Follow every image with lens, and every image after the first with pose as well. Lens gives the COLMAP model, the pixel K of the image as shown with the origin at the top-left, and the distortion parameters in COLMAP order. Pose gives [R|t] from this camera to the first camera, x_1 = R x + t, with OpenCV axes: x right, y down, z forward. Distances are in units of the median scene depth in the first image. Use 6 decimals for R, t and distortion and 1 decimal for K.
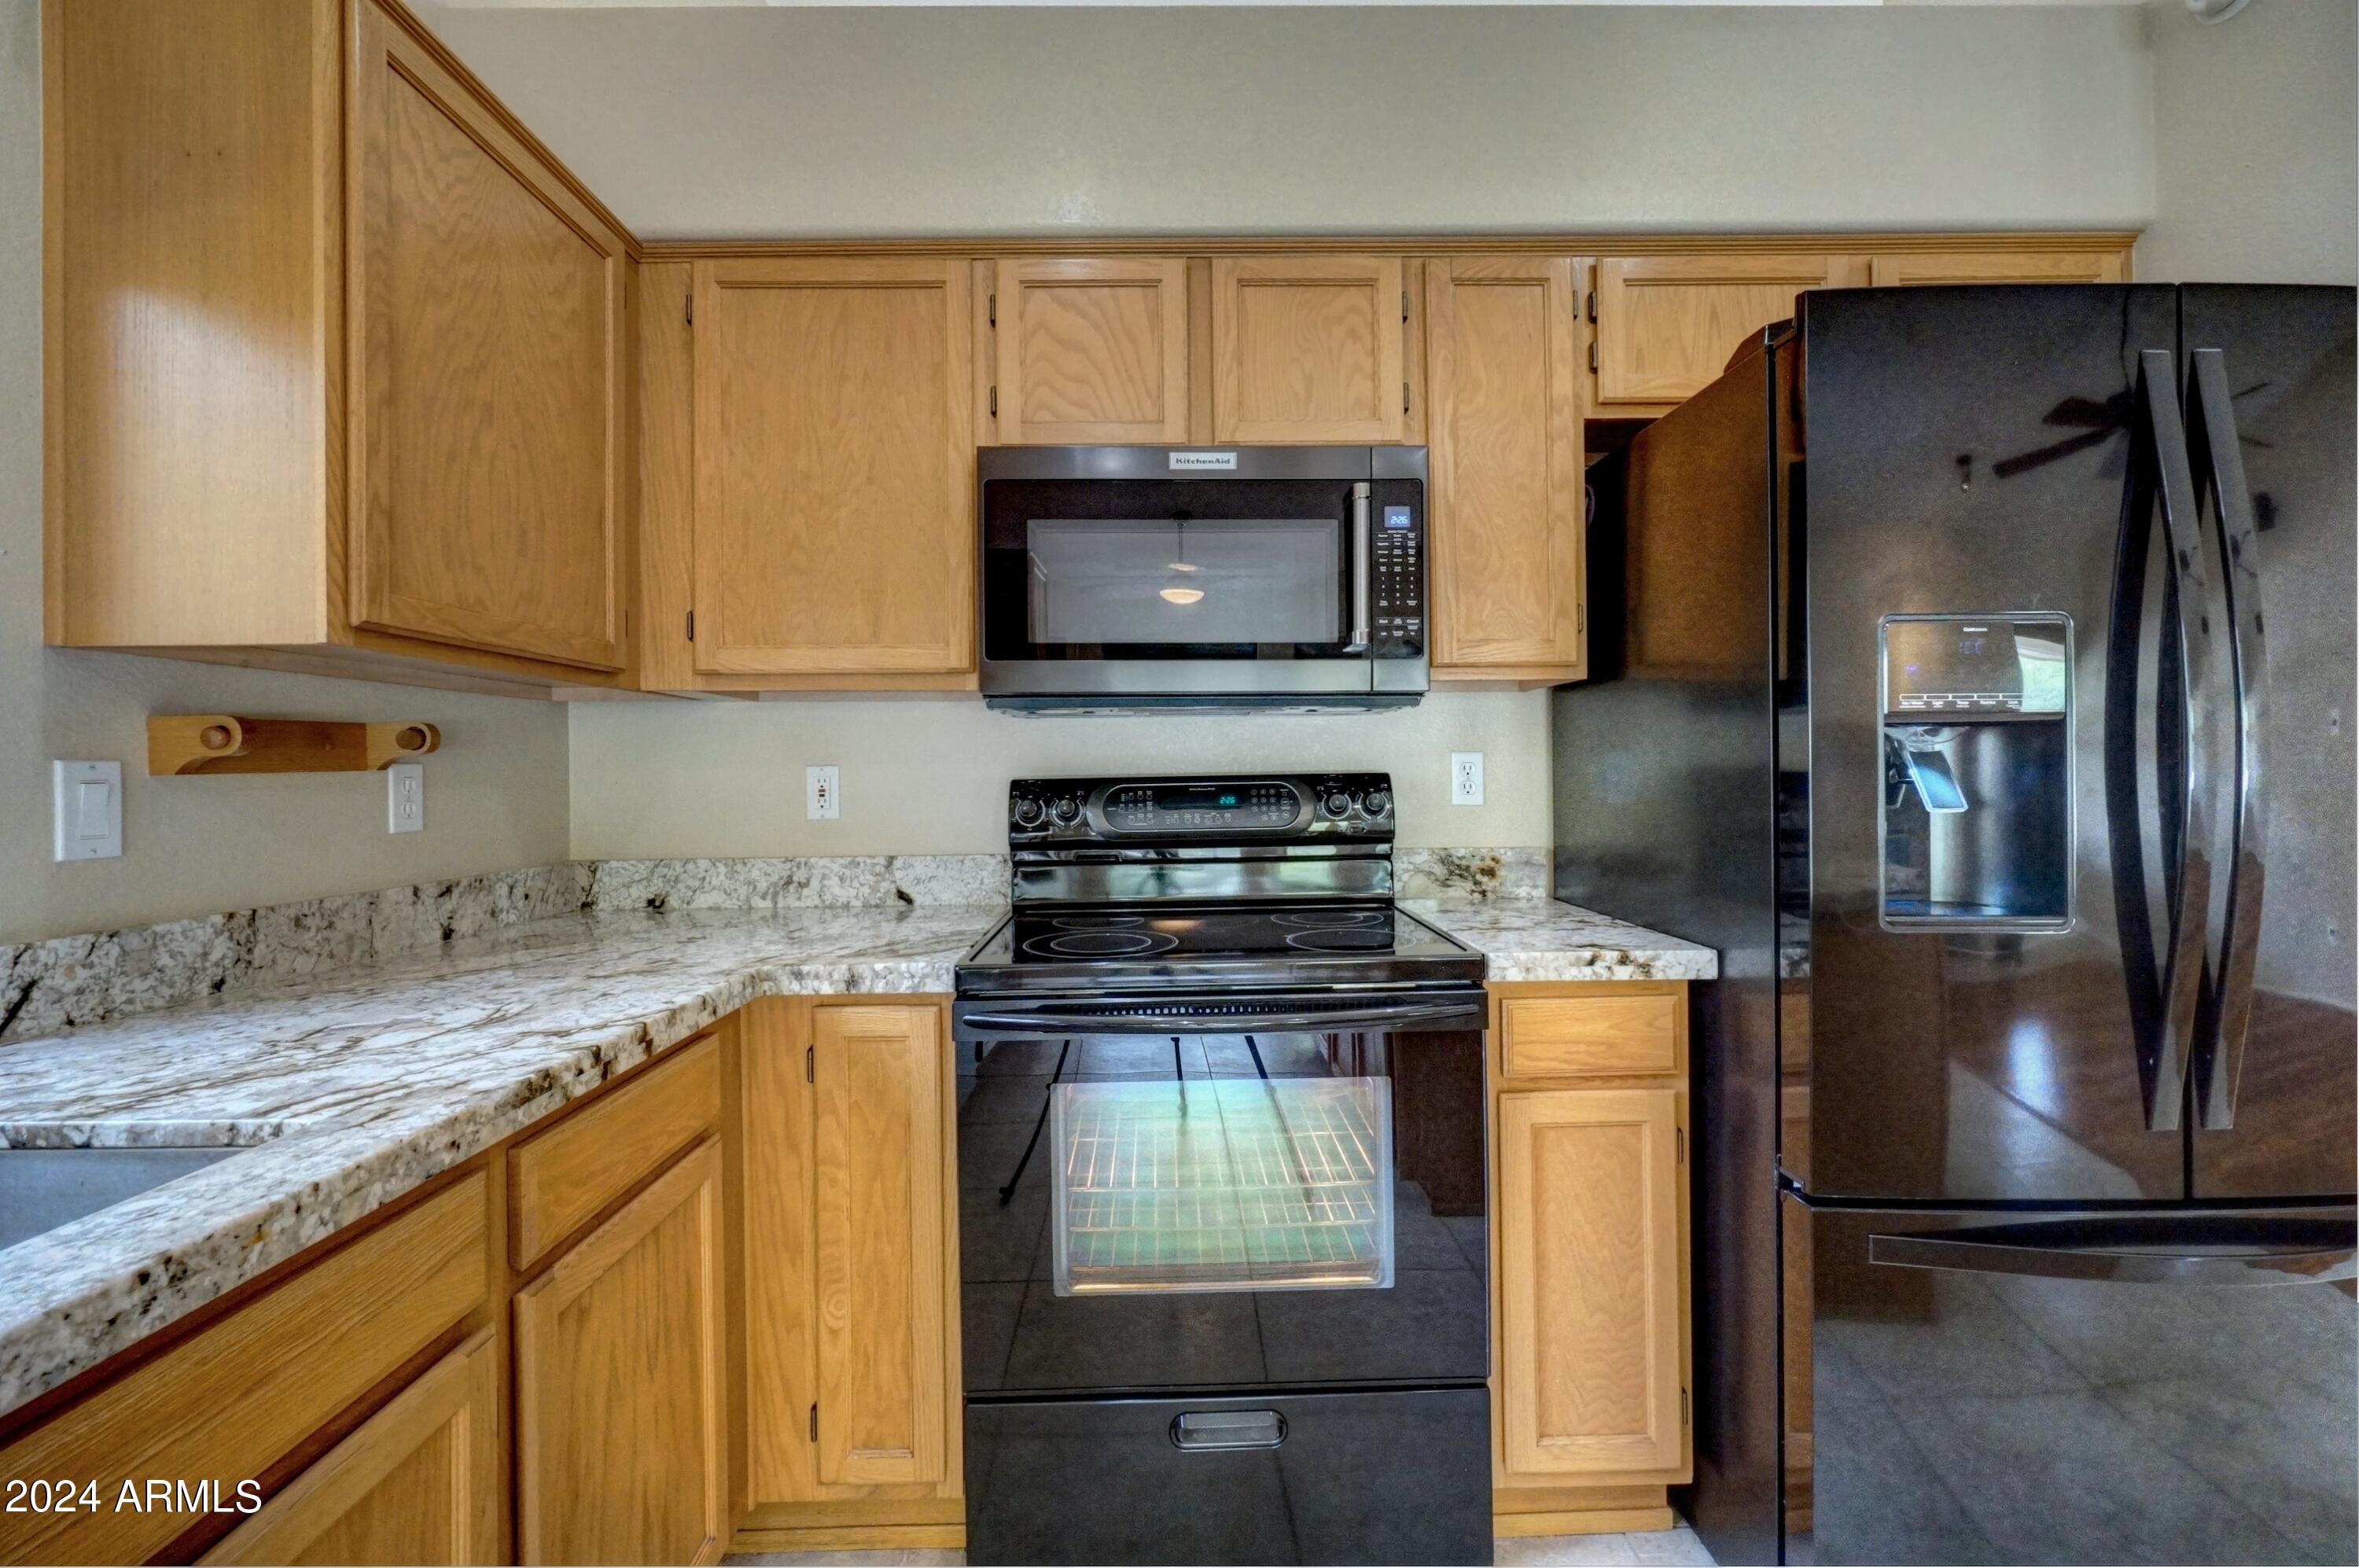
lens RADIAL K [[1018.7, 0, 1181.3], [0, 1018.7, 764.7], [0, 0, 1]] dist [-0.007330, 0.002143]
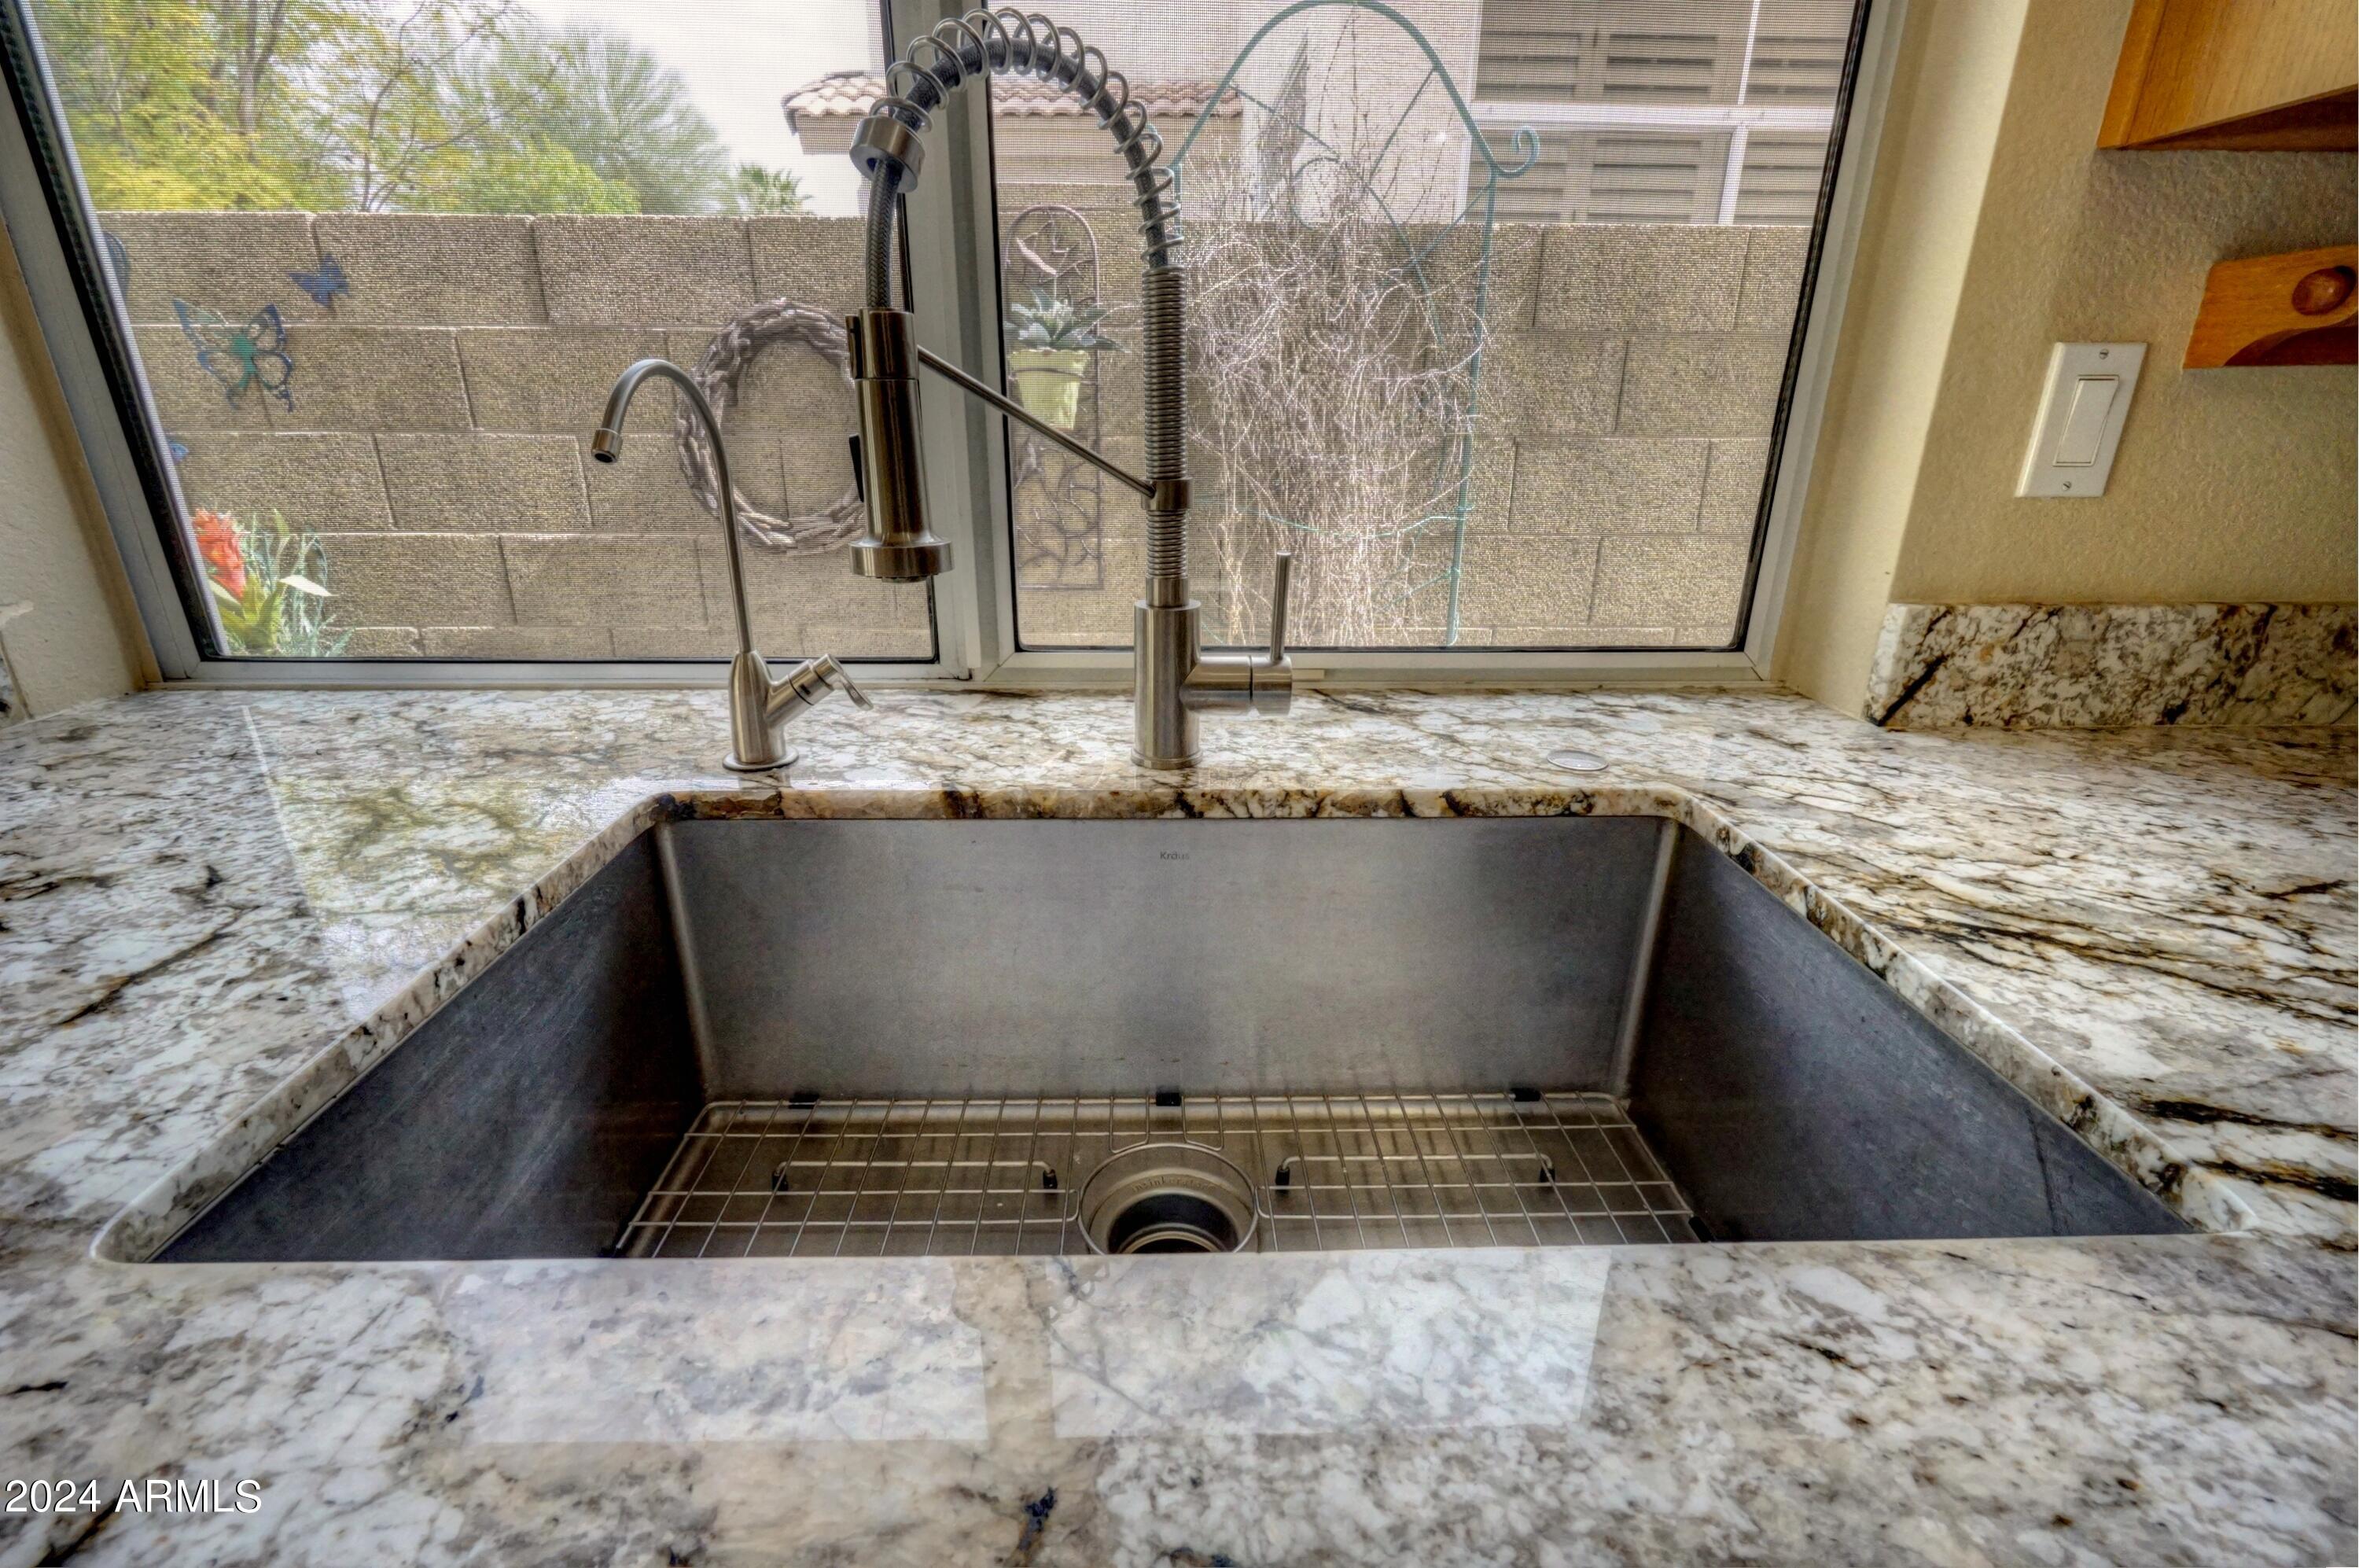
lens RADIAL K [[1018.7, 0, 1171.9], [0, 1018.7, 769.8], [0, 0, 1]] dist [-0.007330, 0.002143]
pose [[0.019642, 0.352971, -0.935428, -0.339302], [0.003332, 0.935580, 0.353099, 0.018852], [0.999802, -0.010053, 0.017201, 0.343392]]
